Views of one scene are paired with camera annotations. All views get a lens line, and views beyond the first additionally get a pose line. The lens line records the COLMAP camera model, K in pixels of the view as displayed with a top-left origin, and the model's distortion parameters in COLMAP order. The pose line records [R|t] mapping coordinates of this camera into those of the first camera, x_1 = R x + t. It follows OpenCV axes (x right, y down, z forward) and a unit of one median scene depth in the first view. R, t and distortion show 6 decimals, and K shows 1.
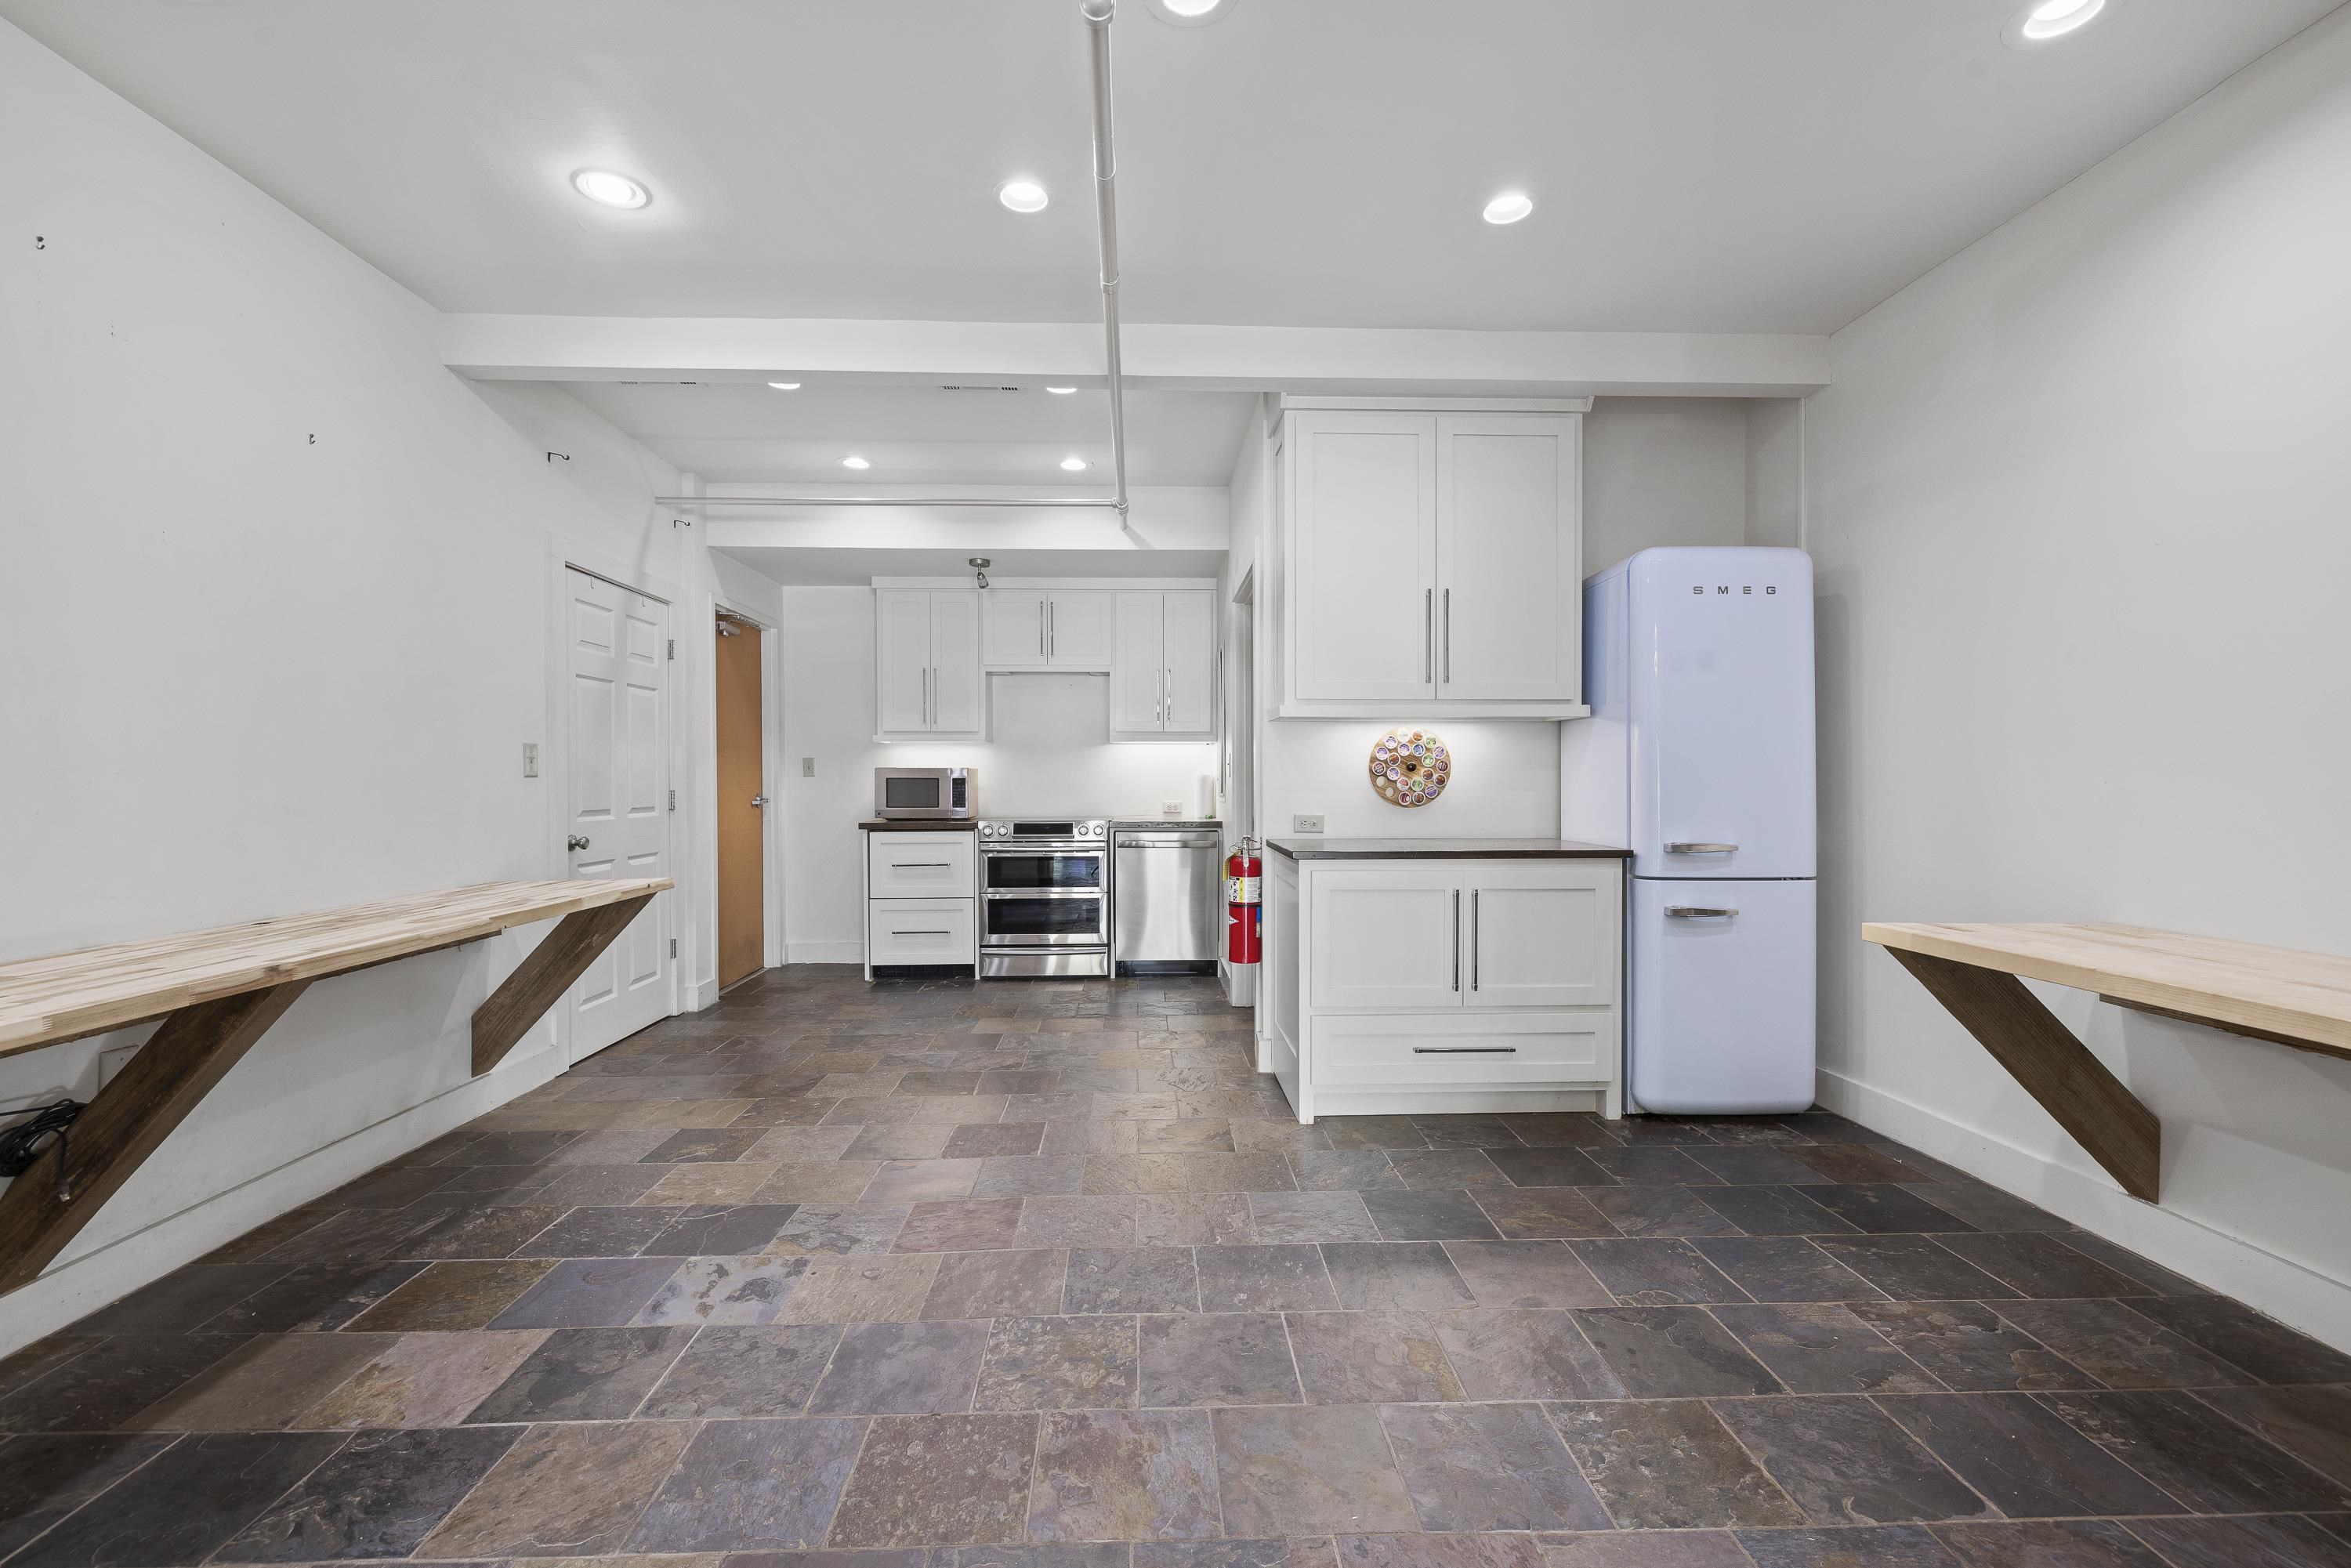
lens RADIAL K [[987.1, 0, 1161.1], [0, 987.1, 785.9], [0, 0, 1]] dist [-0.000499, 0.000138]
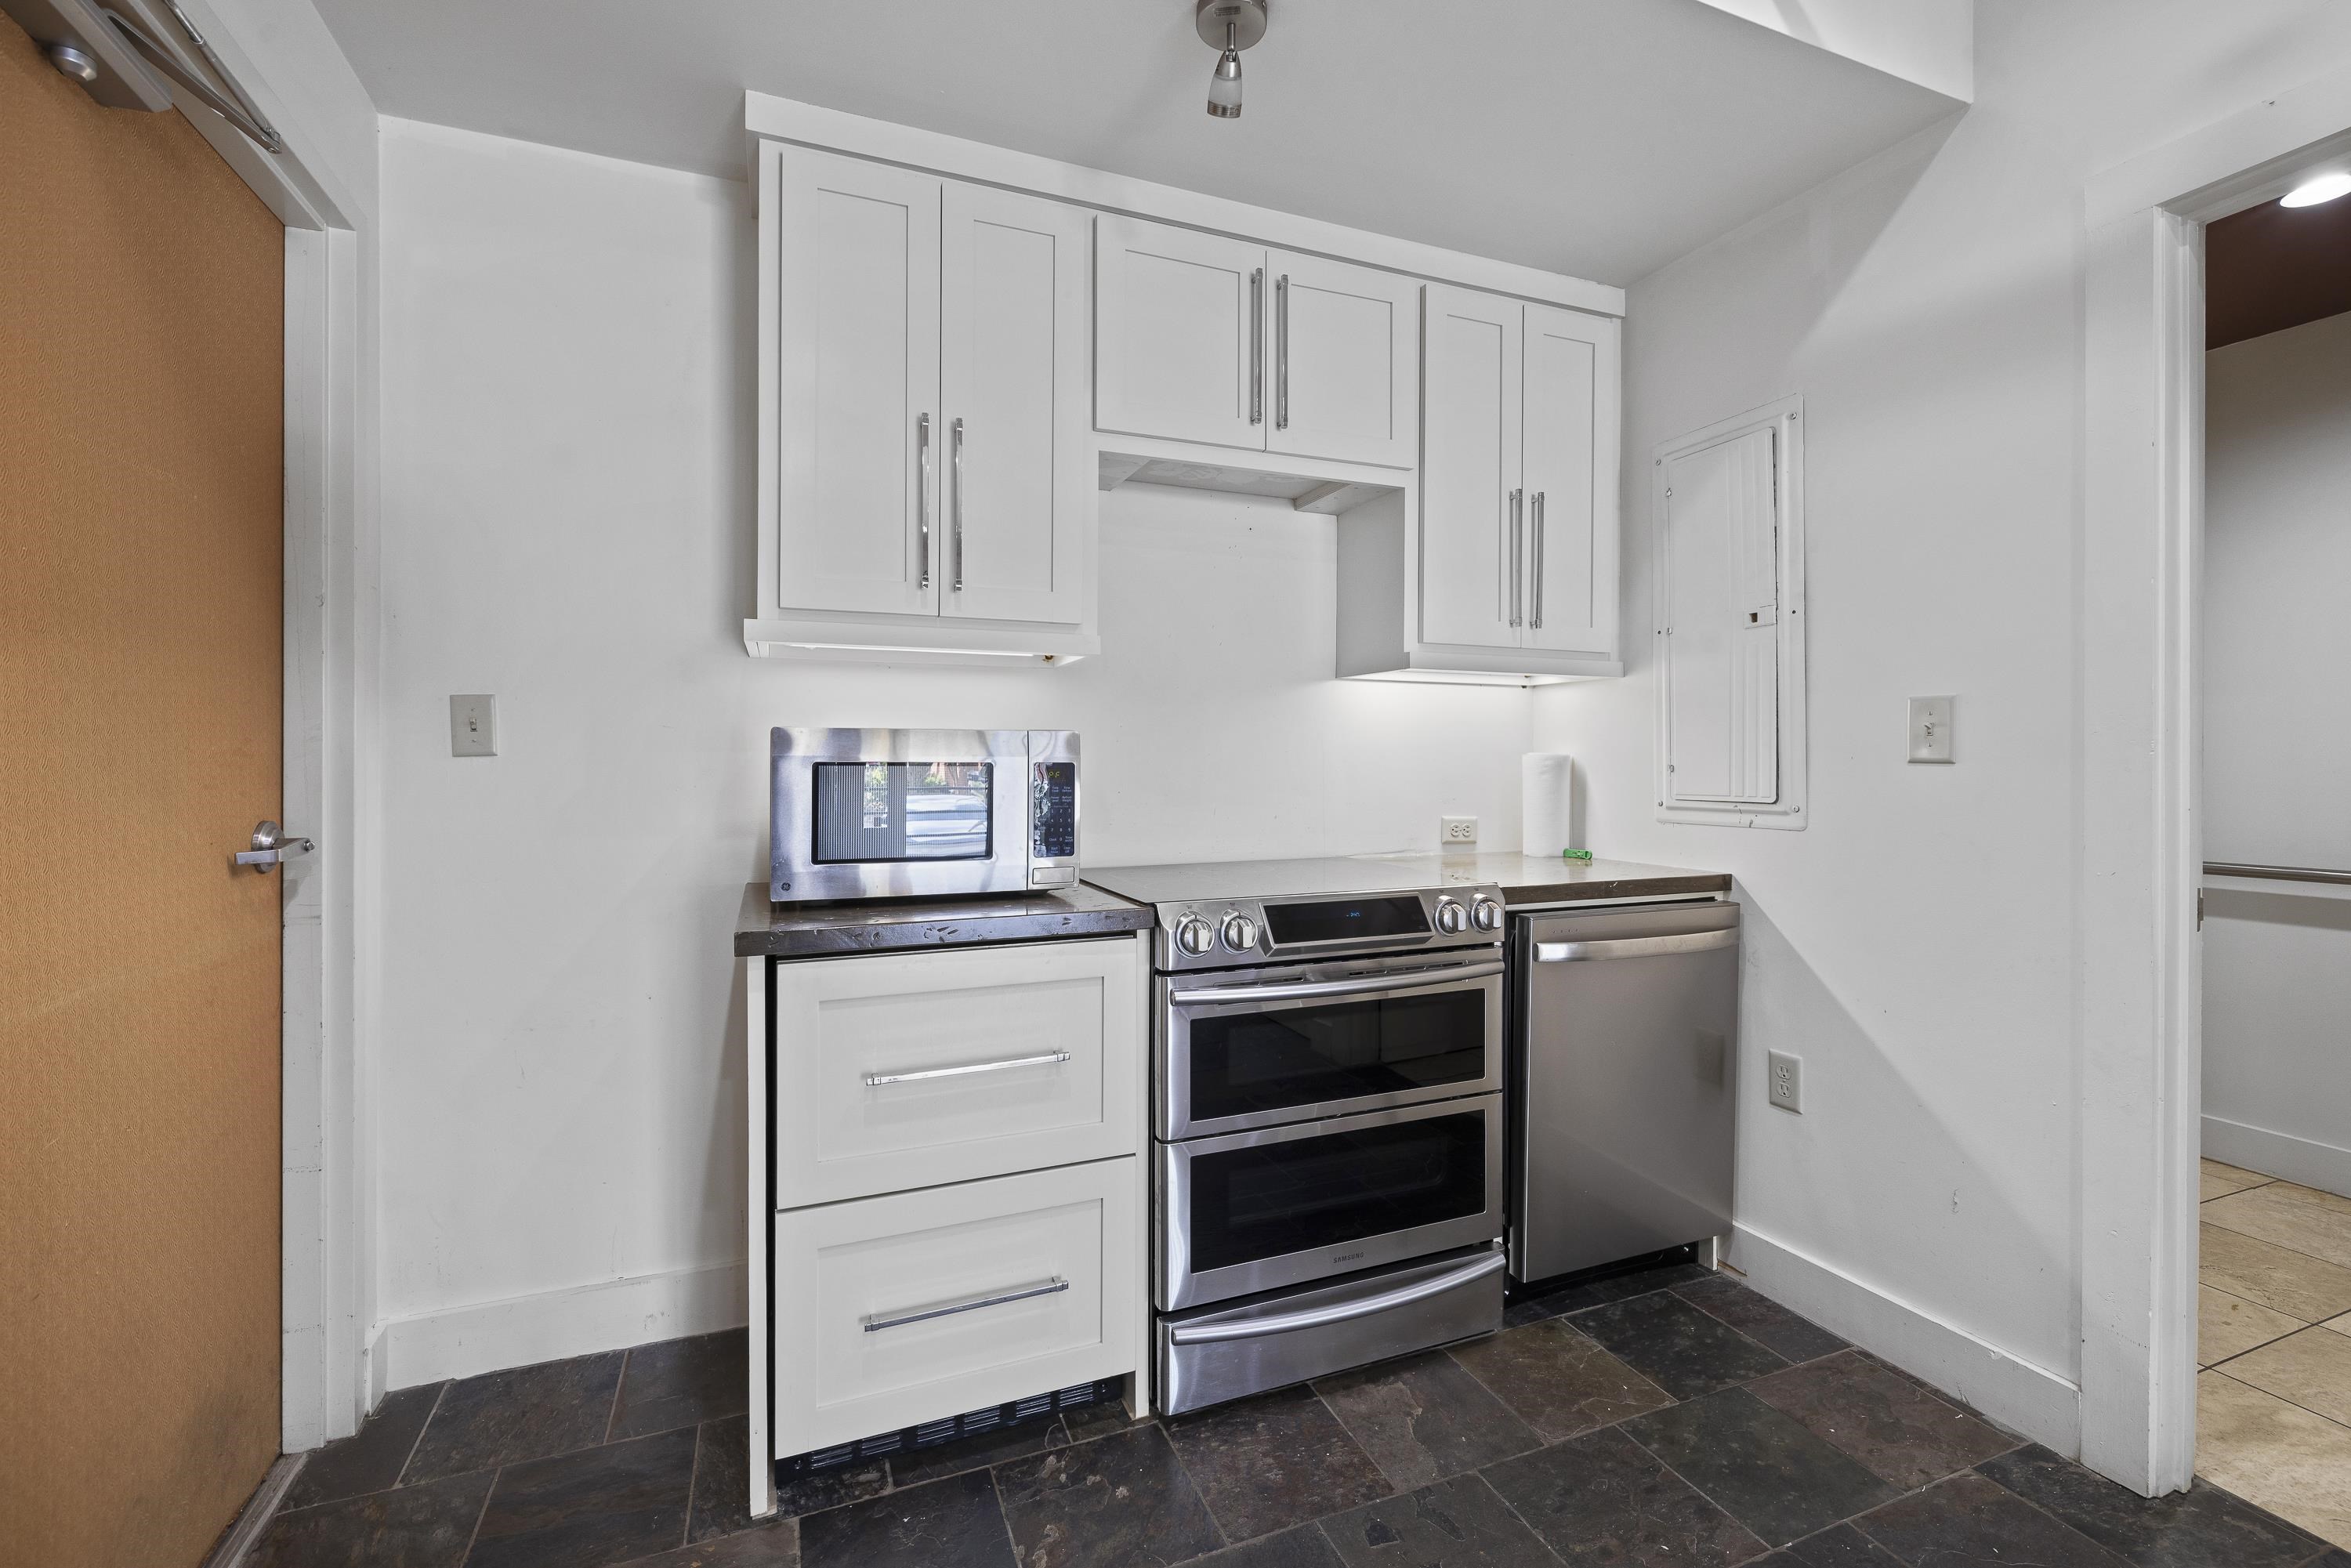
lens RADIAL K [[998.2, 0, 1166.9], [0, 998.2, 757.9], [0, 0, 1]] dist [-0.000829, 0.000203]
pose [[0.940115, 0.005086, 0.340820, -0.463518], [-0.000033, 0.999890, -0.014831, -0.008219], [-0.340858, 0.013932, 0.940011, 1.137602]]
